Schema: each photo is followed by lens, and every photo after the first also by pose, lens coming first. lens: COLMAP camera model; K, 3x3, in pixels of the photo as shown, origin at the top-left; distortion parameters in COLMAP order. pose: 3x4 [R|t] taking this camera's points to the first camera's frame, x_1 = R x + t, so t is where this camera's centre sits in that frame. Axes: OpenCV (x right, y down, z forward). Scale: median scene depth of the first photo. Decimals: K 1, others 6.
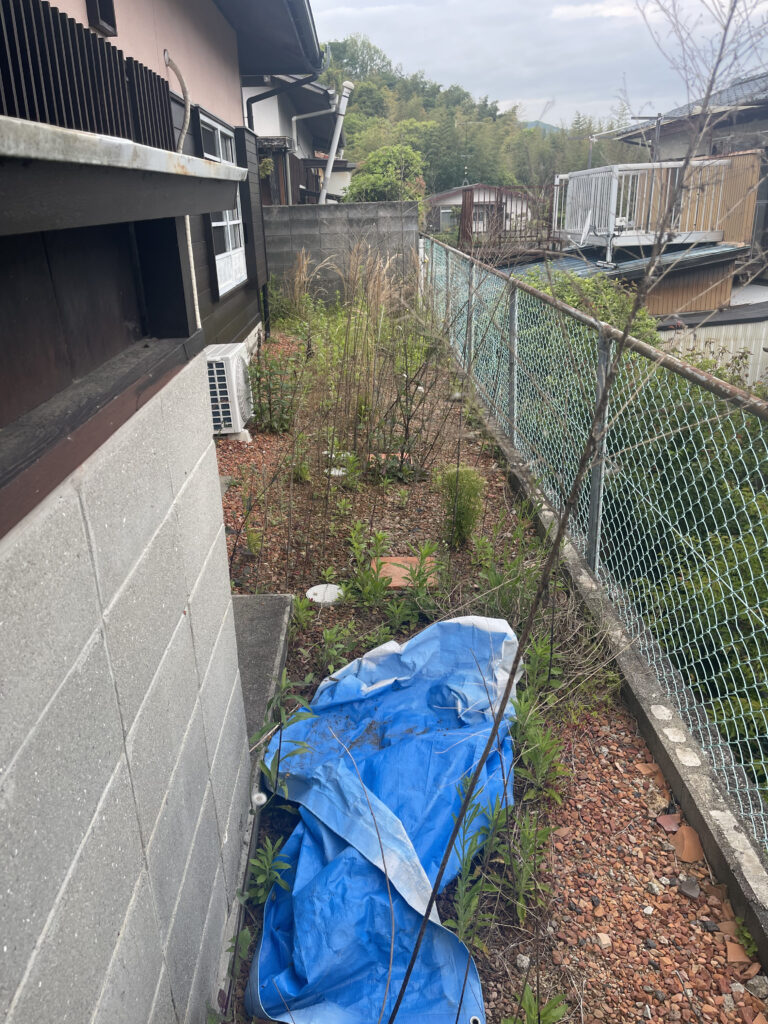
lens RADIAL K [[771.1, 0, 389.3], [0, 771.1, 515.5], [0, 0, 1]] dist [0.076374, -0.096761]
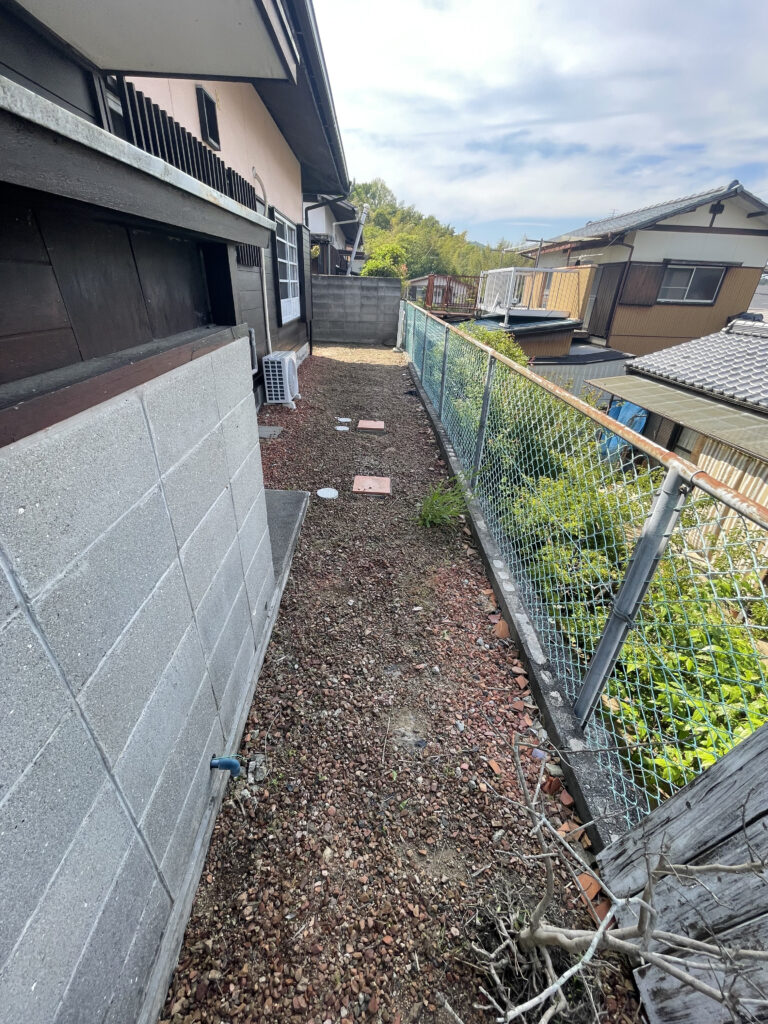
lens RADIAL K [[412.5, 0, 386.5], [0, 412.5, 516.6], [0, 0, 1]] dist [-0.001856, 0.000560]
pose [[0.997589, 0.062434, 0.030299, 0.013729], [-0.065939, 0.988867, 0.133396, 0.008040], [-0.021633, -0.135072, 0.990600, 0.011300]]
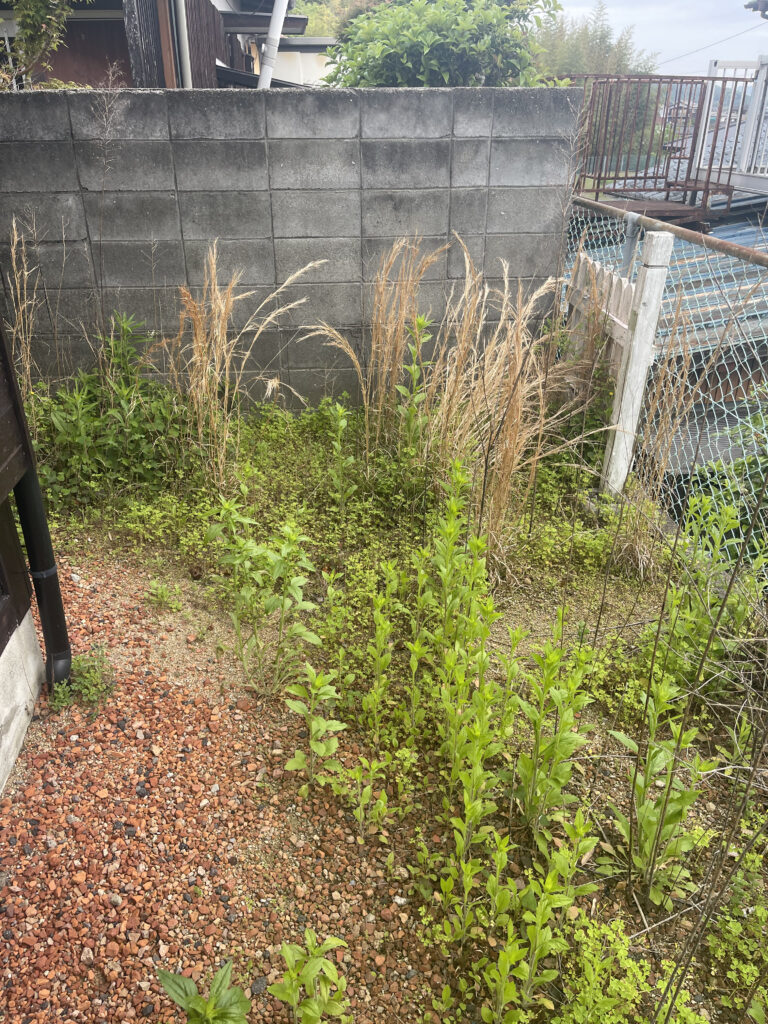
lens RADIAL K [[771.1, 0, 389.3], [0, 771.1, 515.5], [0, 0, 1]] dist [0.076374, -0.096761]
pose [[0.997351, -0.007862, 0.072306, -0.099466], [0.001155, 0.995726, 0.092344, -0.400246], [-0.072723, -0.092016, 0.993098, 1.034222]]
